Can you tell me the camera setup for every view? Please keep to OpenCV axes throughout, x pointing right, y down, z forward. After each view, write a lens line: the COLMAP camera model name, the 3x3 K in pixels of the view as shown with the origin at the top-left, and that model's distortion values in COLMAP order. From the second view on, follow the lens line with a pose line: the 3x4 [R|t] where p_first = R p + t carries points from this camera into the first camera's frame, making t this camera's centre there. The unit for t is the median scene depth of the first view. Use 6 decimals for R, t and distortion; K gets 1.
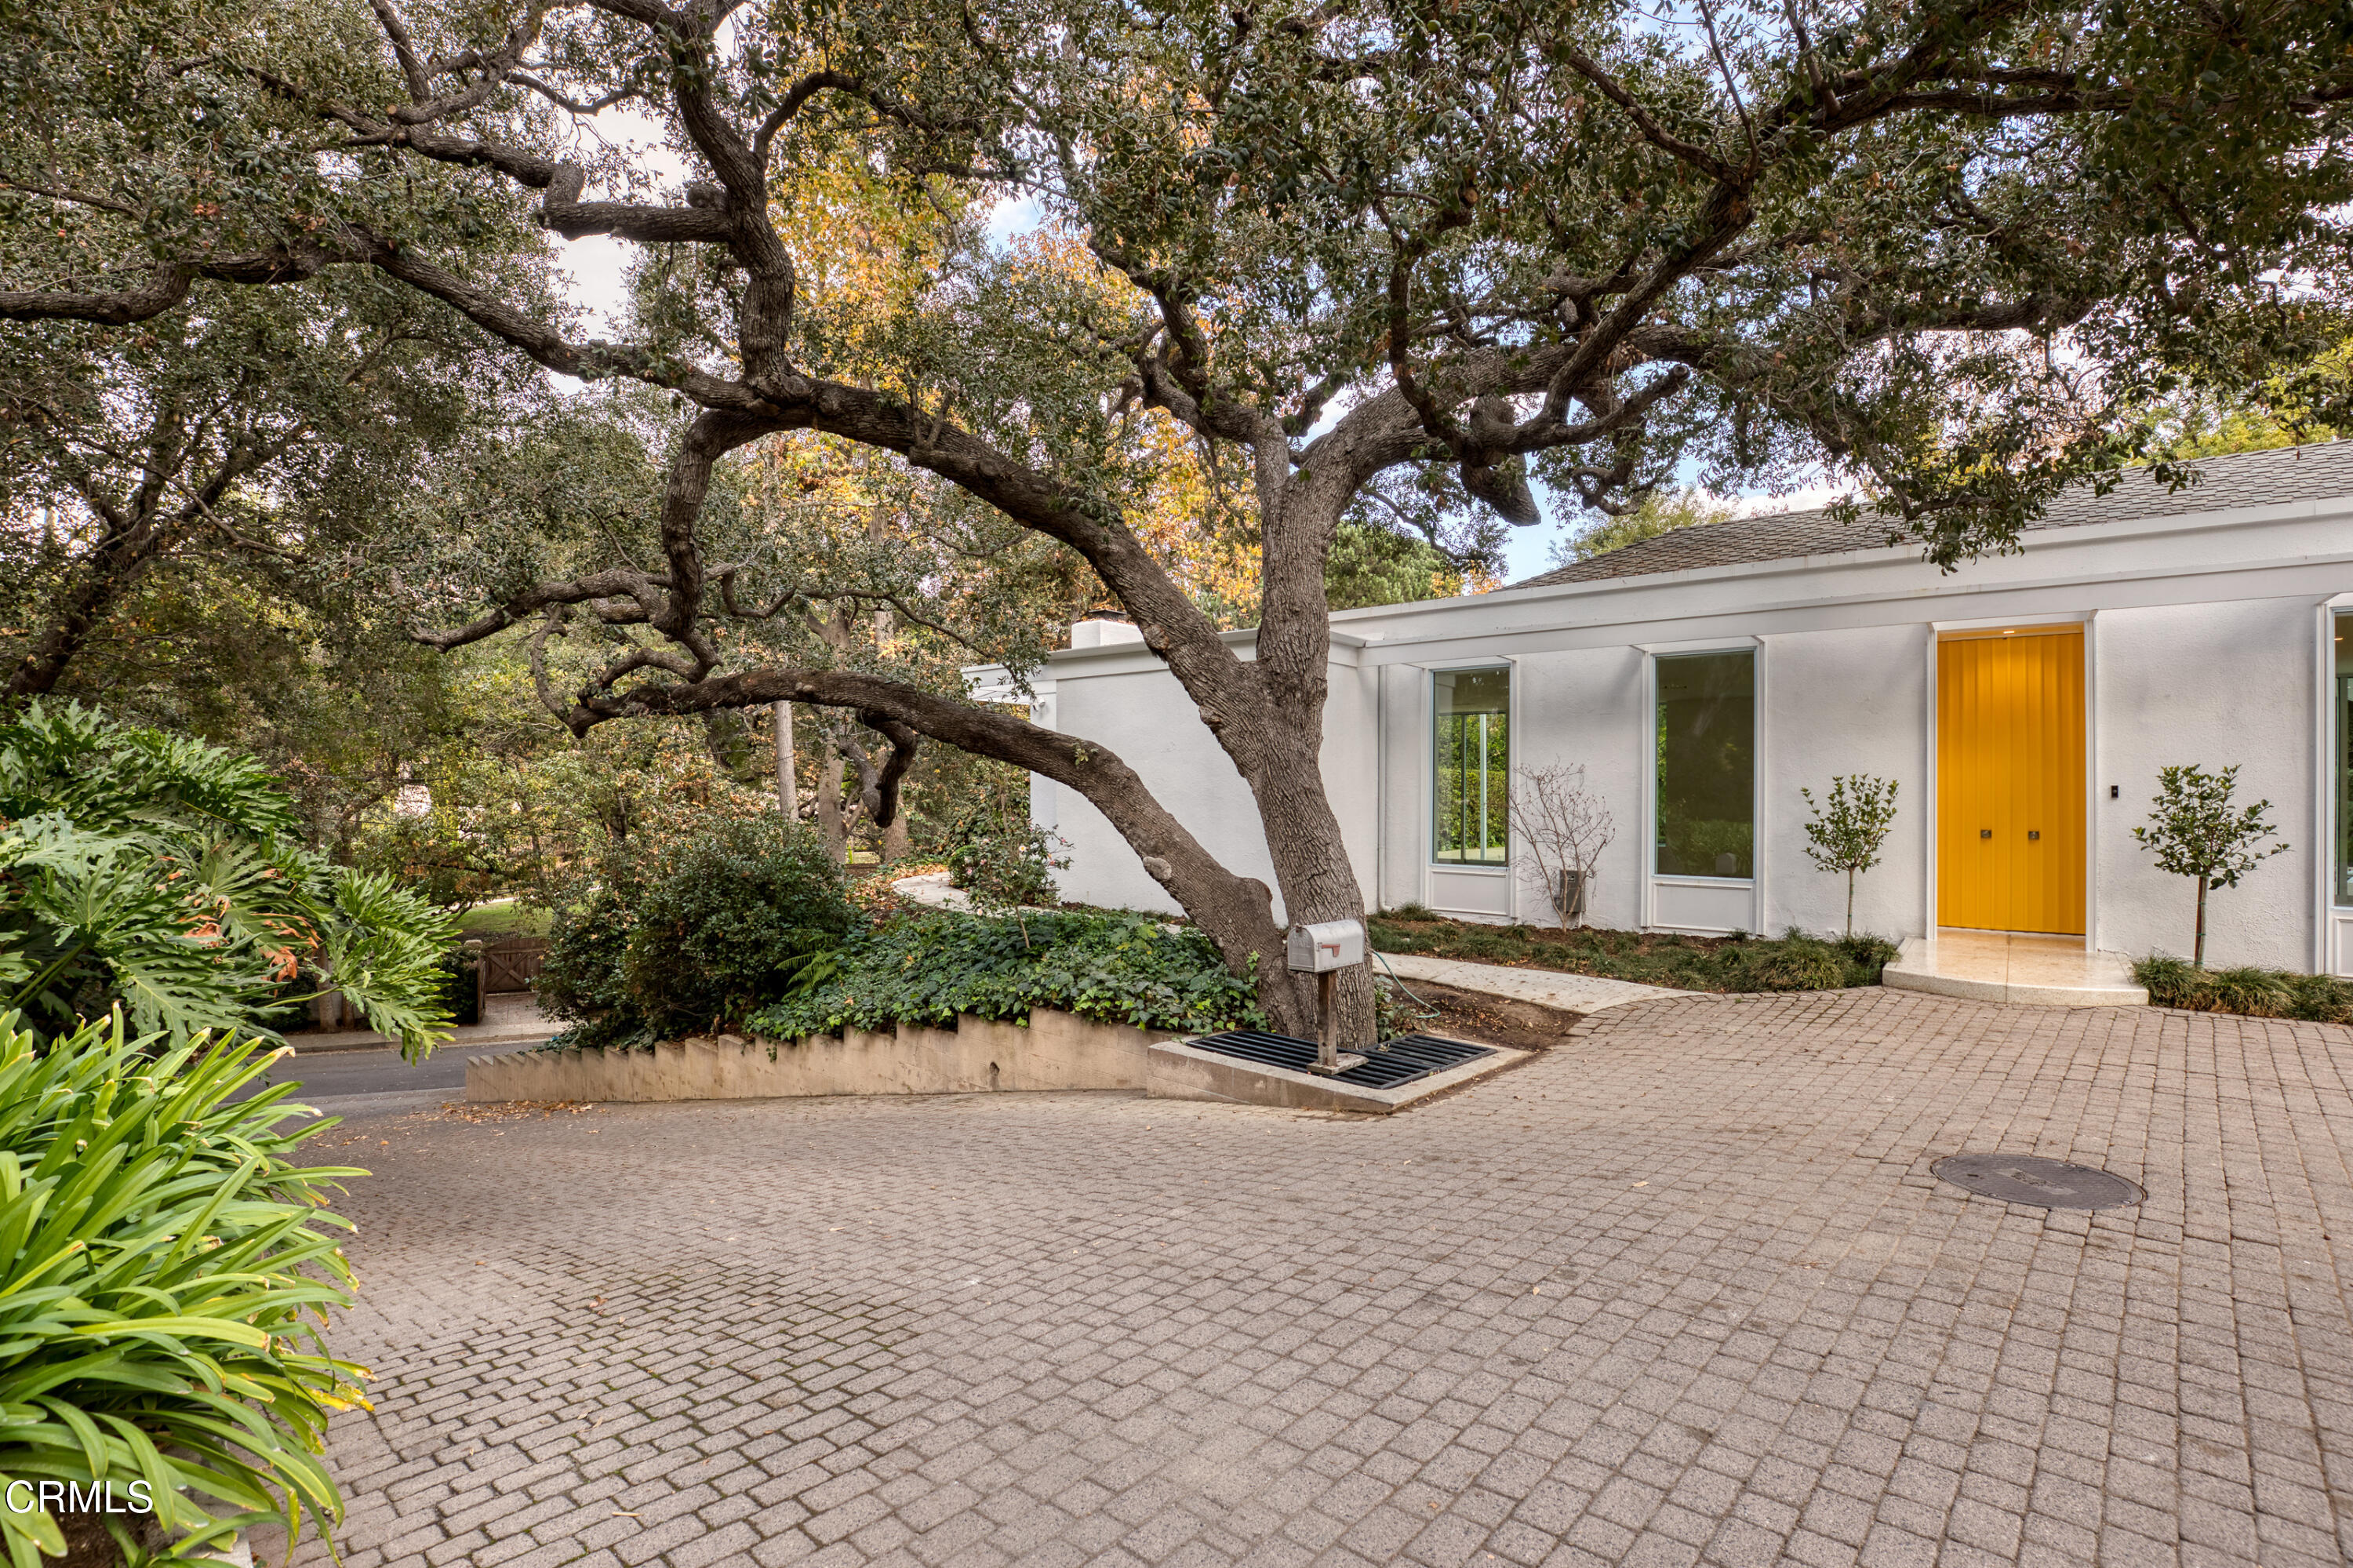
lens RADIAL K [[1076.1, 0, 1173.0], [0, 1076.1, 783.4], [0, 0, 1]] dist [-0.026812, 0.000092]
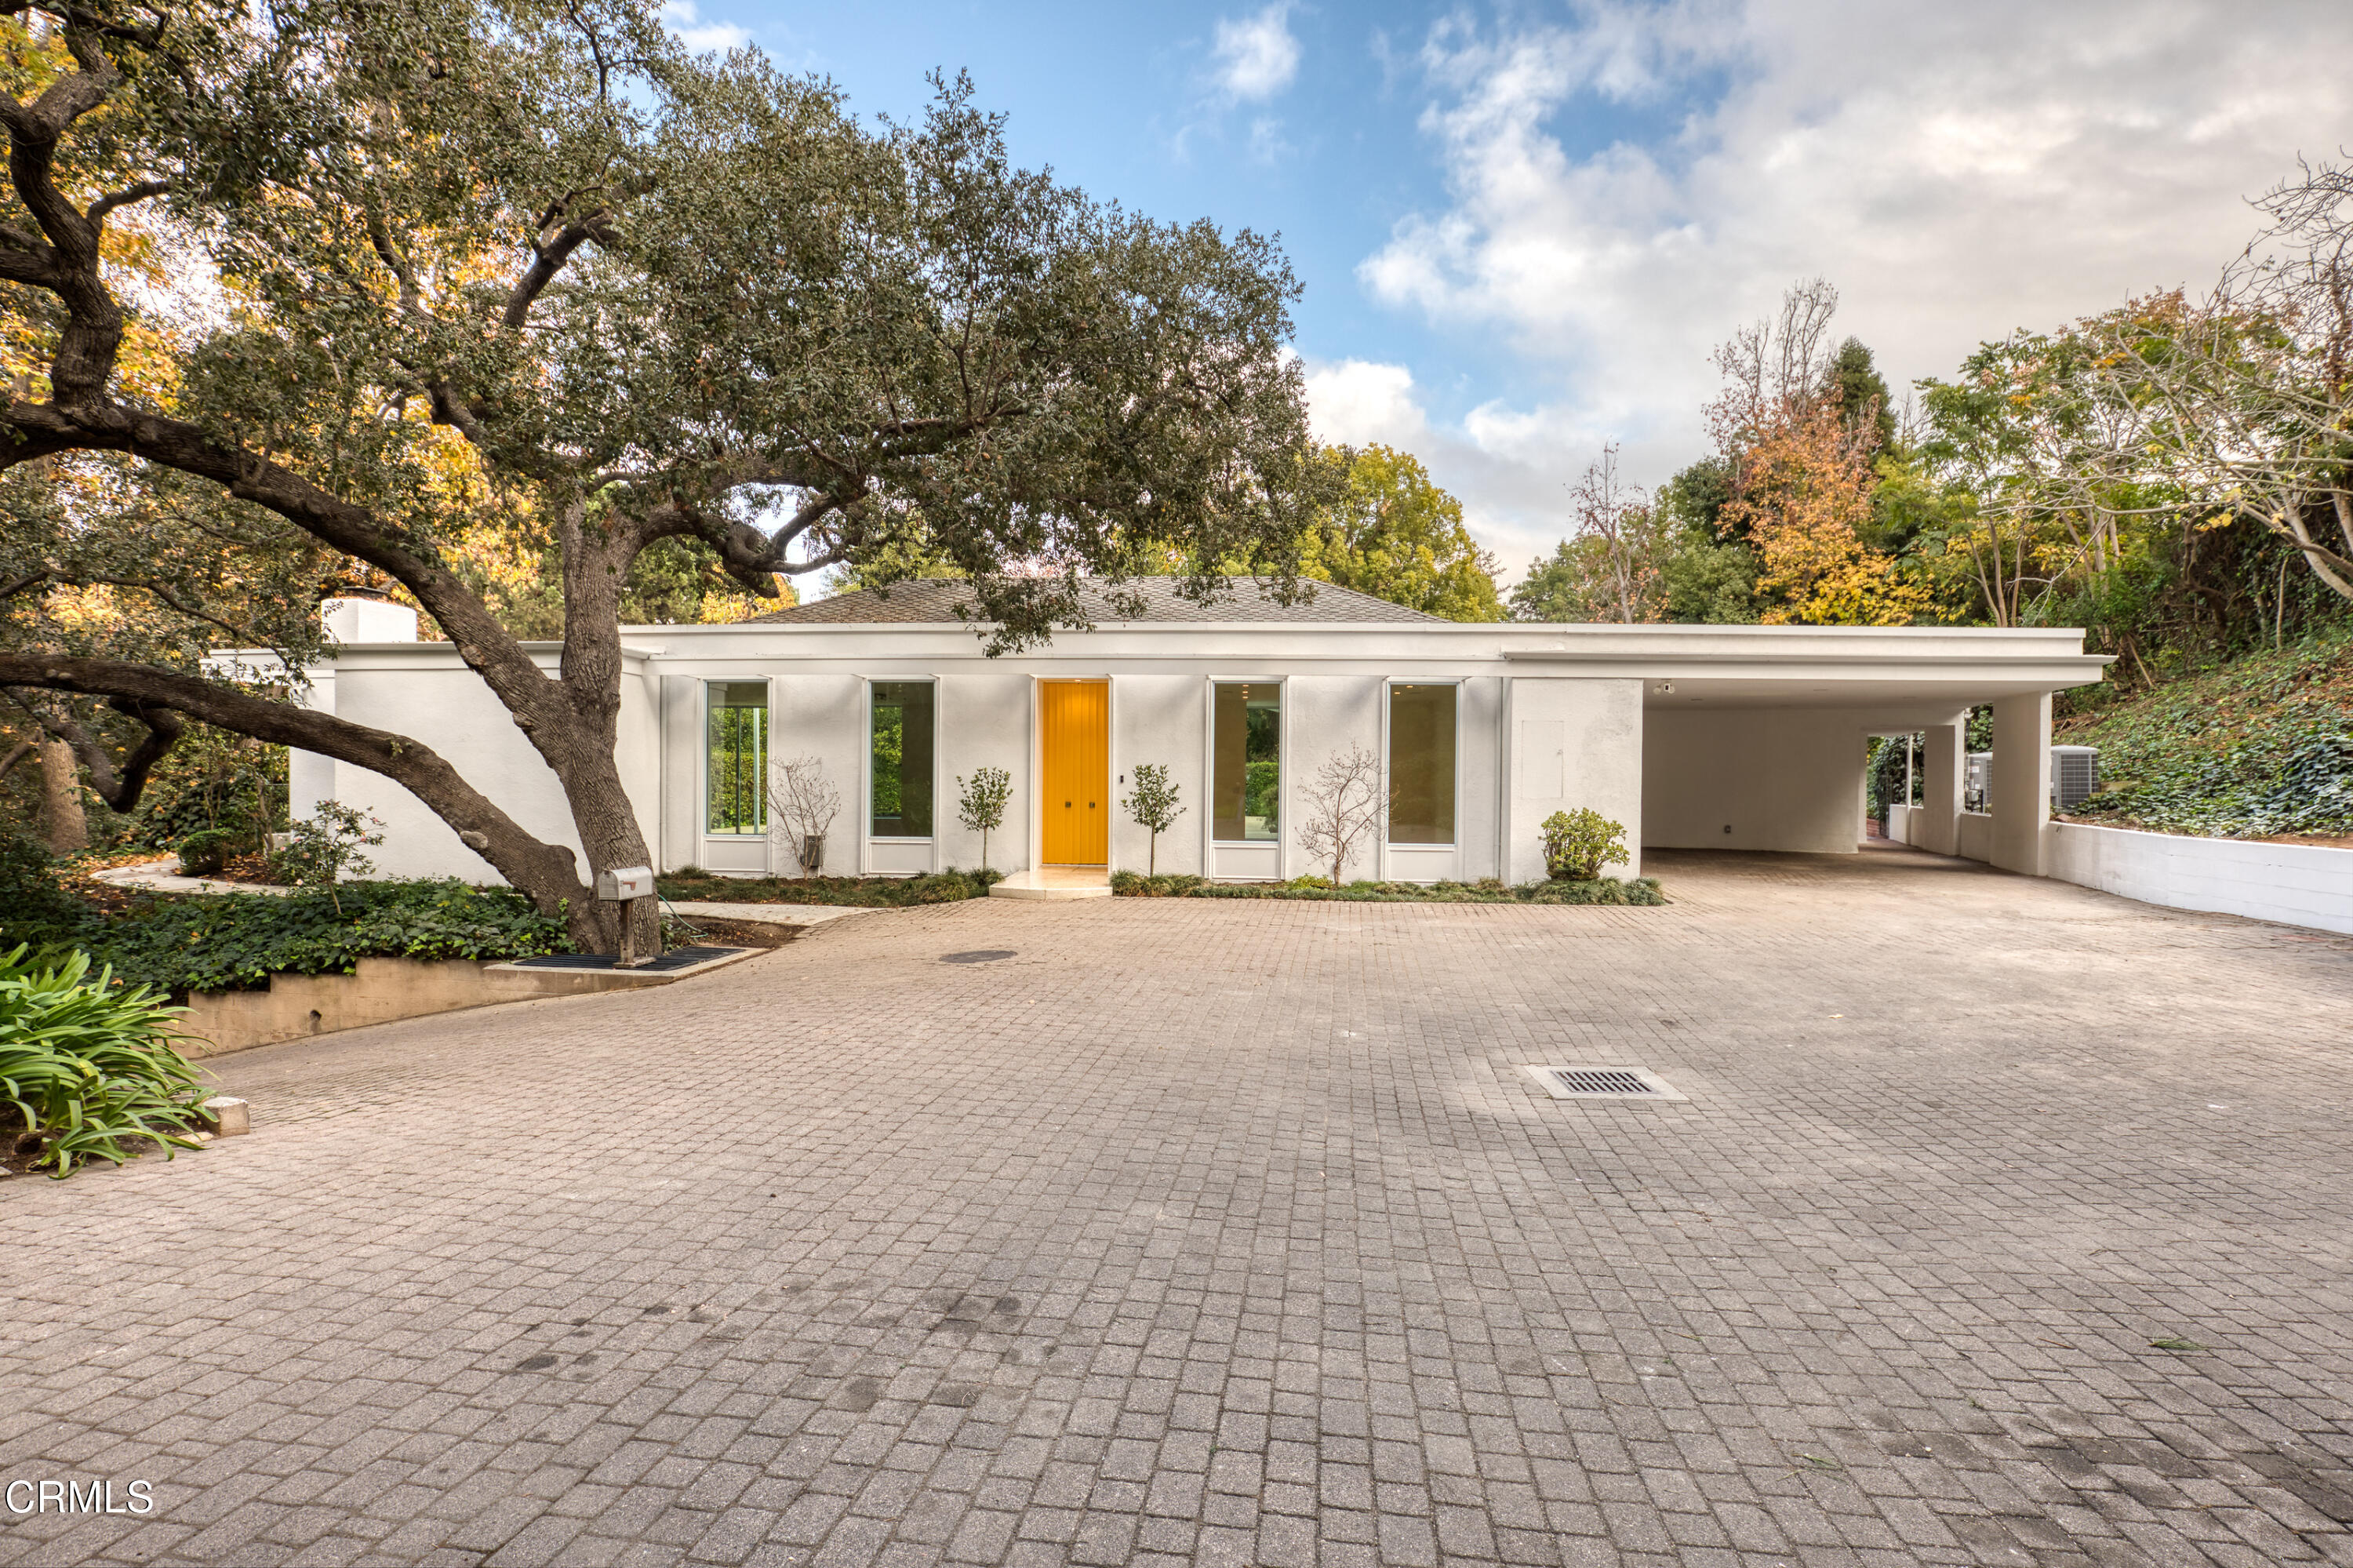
lens RADIAL K [[1148.4, 0, 1170.7], [0, 1148.4, 788.2], [0, 0, 1]] dist [-0.028791, 0.002380]
pose [[0.818296, -0.005551, 0.574770, -0.109793], [-0.009497, 0.999686, 0.023175, -0.019713], [-0.574718, -0.024422, 0.817987, -0.540554]]
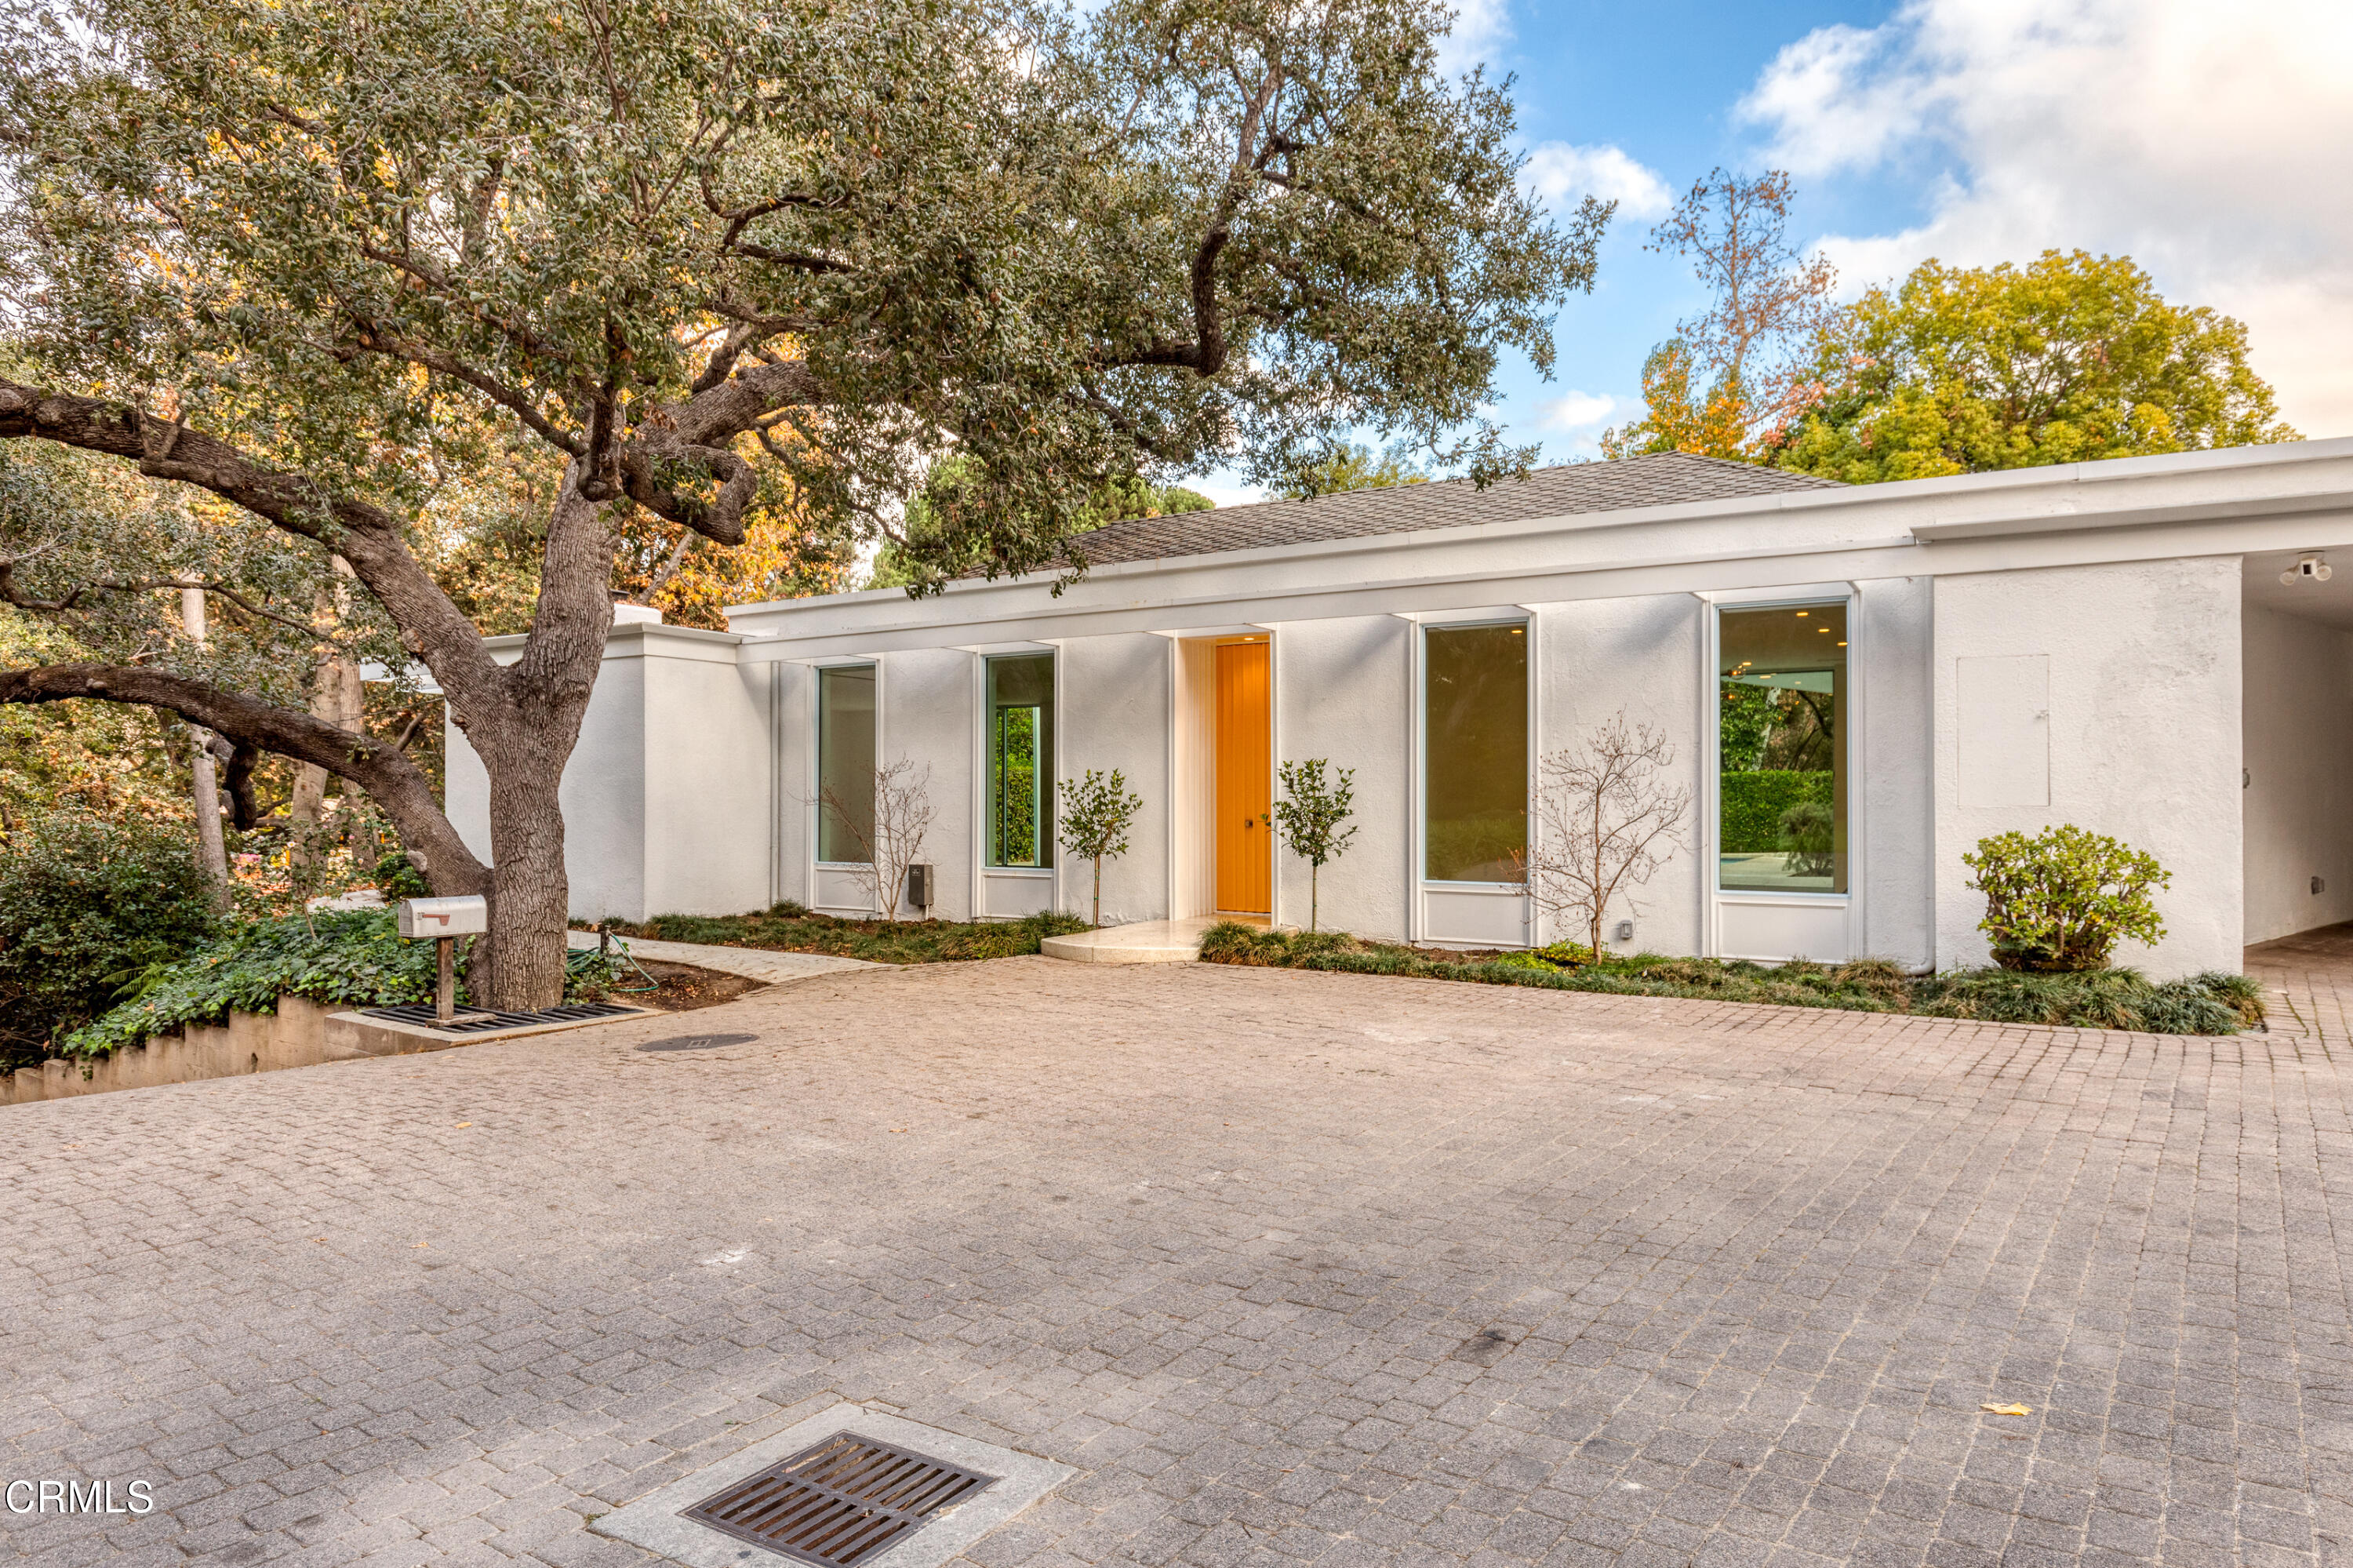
lens RADIAL K [[1421.0, 0, 1171.3], [0, 1421.0, 785.9], [0, 0, 1]] dist [0.003851, -0.003444]
pose [[0.992353, -0.005390, 0.123314, 0.538592], [0.005377, 0.999985, 0.000444, 0.008643], [-0.123315, 0.000222, 0.992368, -0.460238]]
